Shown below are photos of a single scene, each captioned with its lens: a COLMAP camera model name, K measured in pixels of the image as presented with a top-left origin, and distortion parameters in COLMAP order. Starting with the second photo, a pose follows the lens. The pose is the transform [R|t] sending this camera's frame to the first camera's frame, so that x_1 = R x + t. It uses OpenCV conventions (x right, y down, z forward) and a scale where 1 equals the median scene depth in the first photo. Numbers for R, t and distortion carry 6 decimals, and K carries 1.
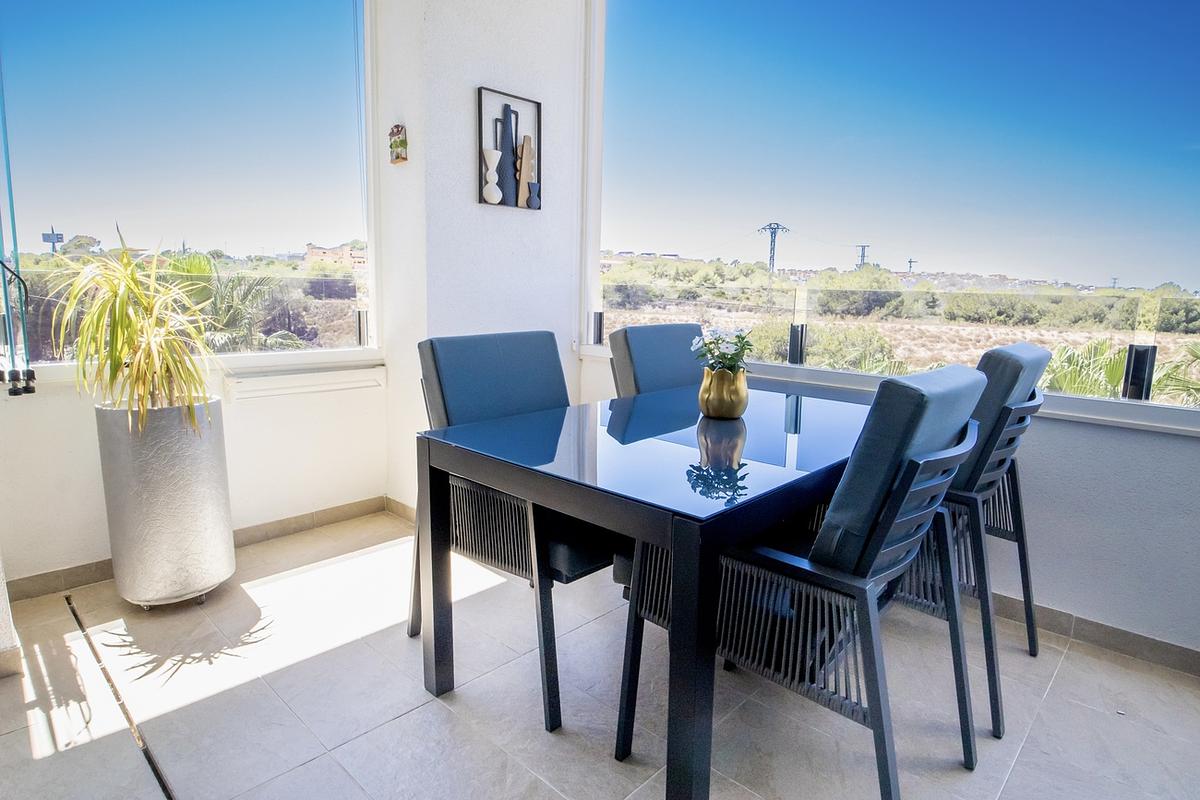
lens RADIAL K [[667.3, 0, 603.7], [0, 667.3, 398.8], [0, 0, 1]] dist [-0.024812, 0.004317]
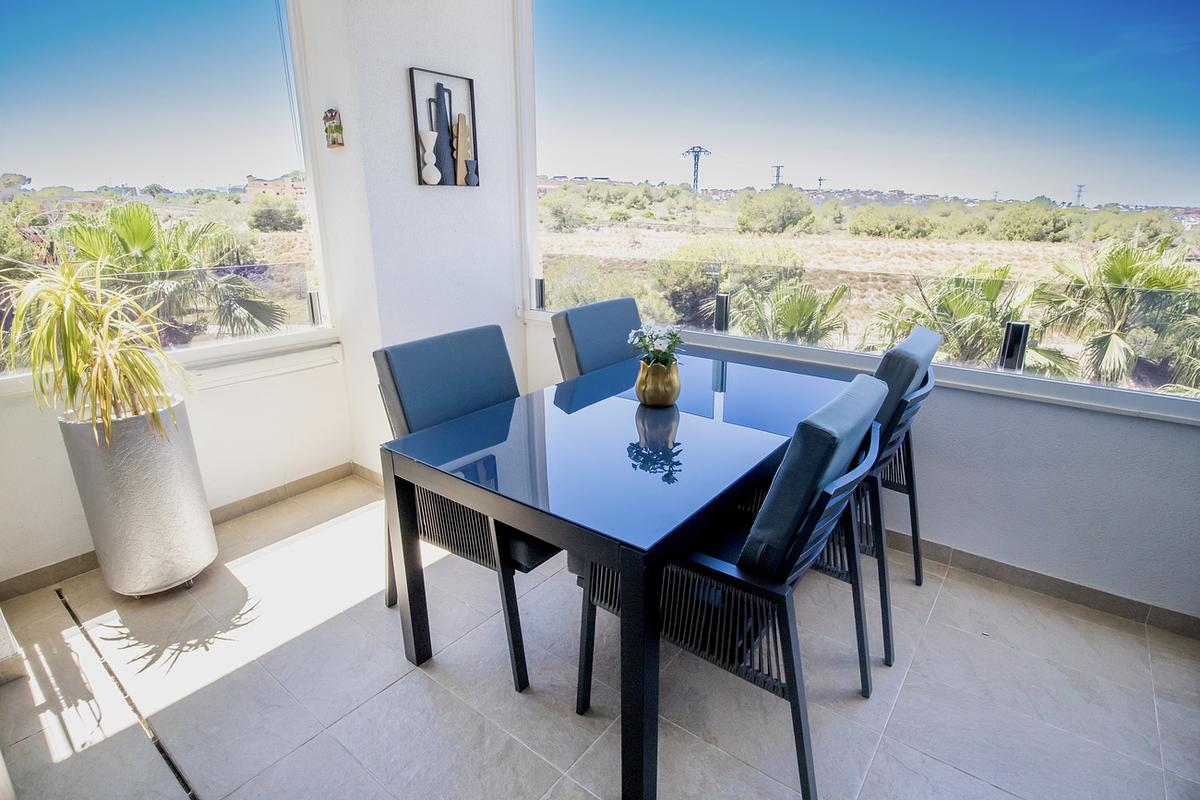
lens RADIAL K [[605.7, 0, 597.8], [0, 605.7, 396.8], [0, 0, 1]] dist [-0.021936, 0.001775]
pose [[0.995650, -0.050009, 0.078613, -0.001029], [0.038940, 0.989873, 0.136513, -0.117847], [-0.084644, -0.132858, 0.987514, 0.010166]]
